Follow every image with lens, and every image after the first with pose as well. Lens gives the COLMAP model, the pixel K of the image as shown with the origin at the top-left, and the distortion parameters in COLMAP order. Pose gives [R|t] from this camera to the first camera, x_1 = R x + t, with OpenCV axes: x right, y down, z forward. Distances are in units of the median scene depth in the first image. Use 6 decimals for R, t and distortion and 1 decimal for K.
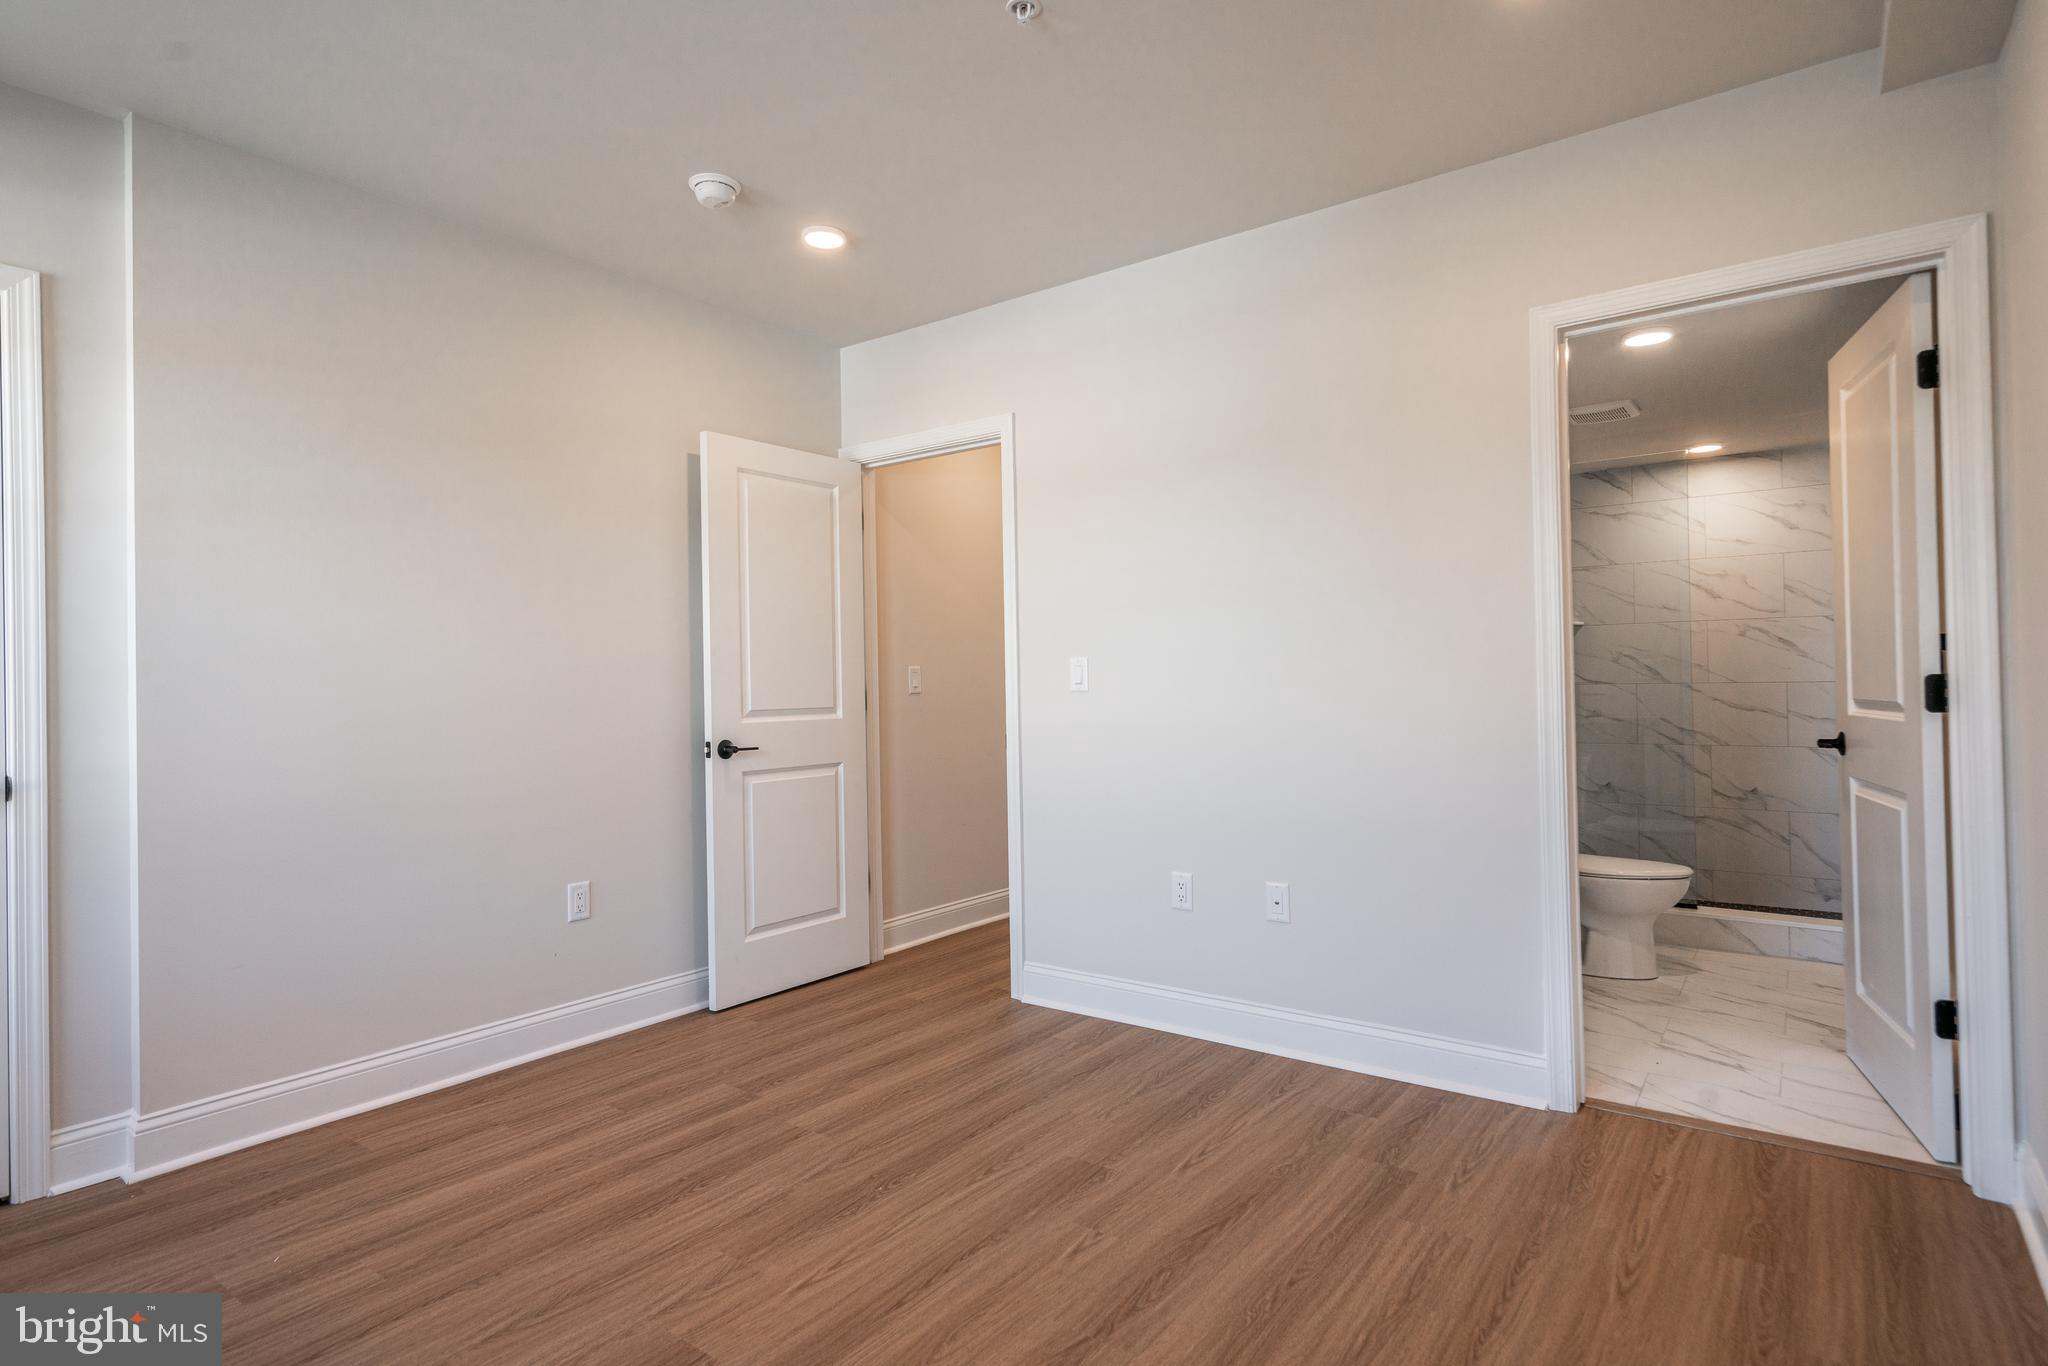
lens RADIAL K [[1064.4, 0, 1024.4], [0, 1064.4, 679.3], [0, 0, 1]] dist [0.006657, -0.000343]
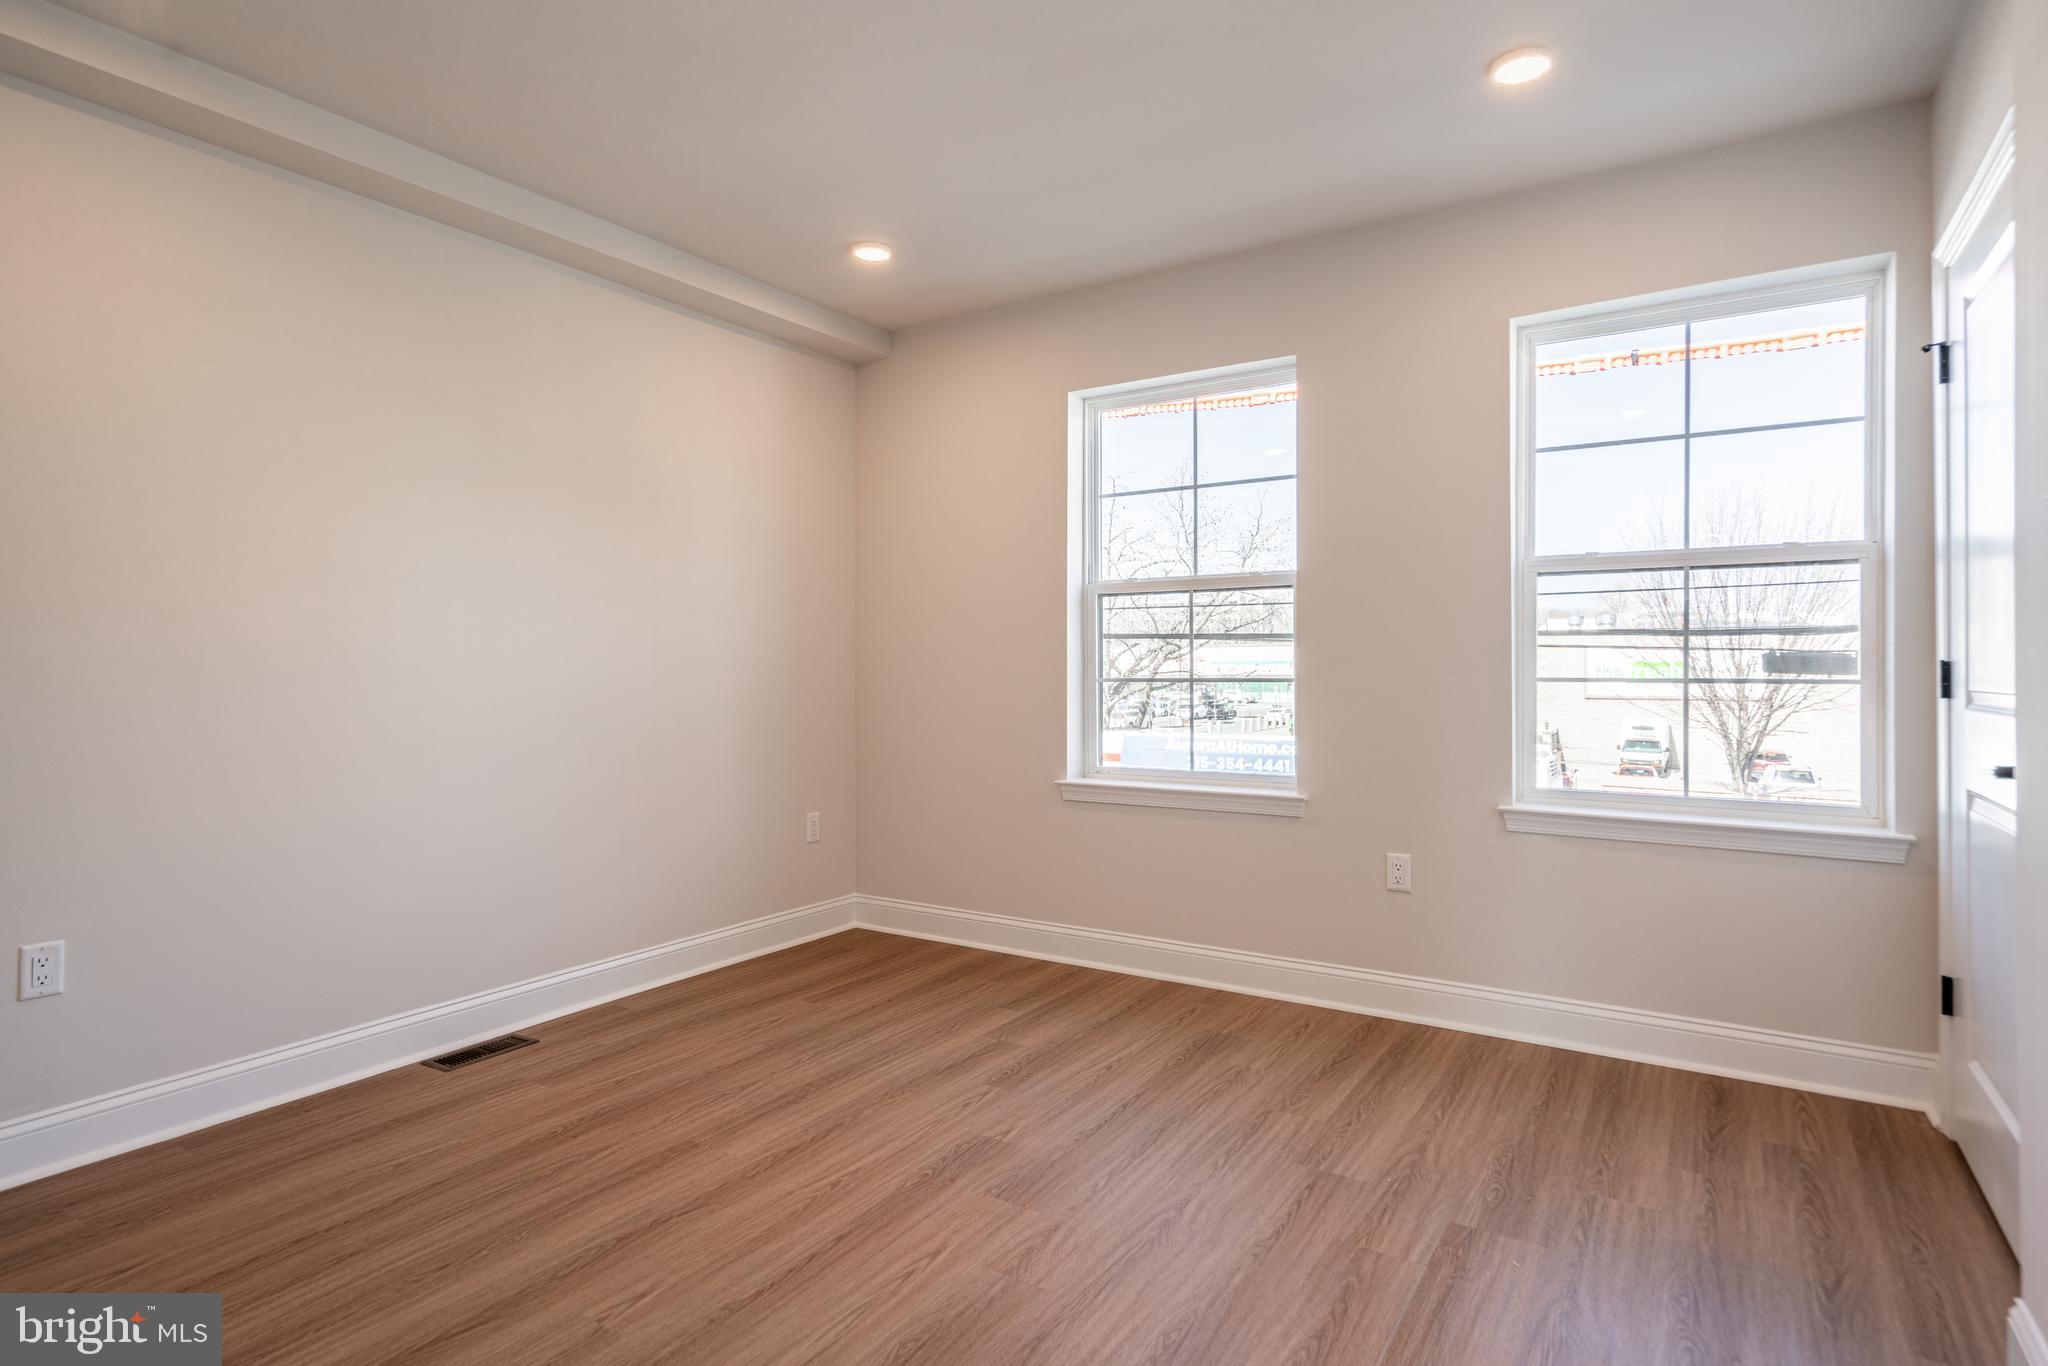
lens RADIAL K [[1064.4, 0, 1025.7], [0, 1064.4, 667.9], [0, 0, 1]] dist [0.006657, -0.000343]
pose [[-0.997404, 0.020126, -0.069137, -0.230423], [0.020378, 0.999788, -0.002947, 0.018028], [0.069063, -0.004348, -0.997603, 1.990877]]
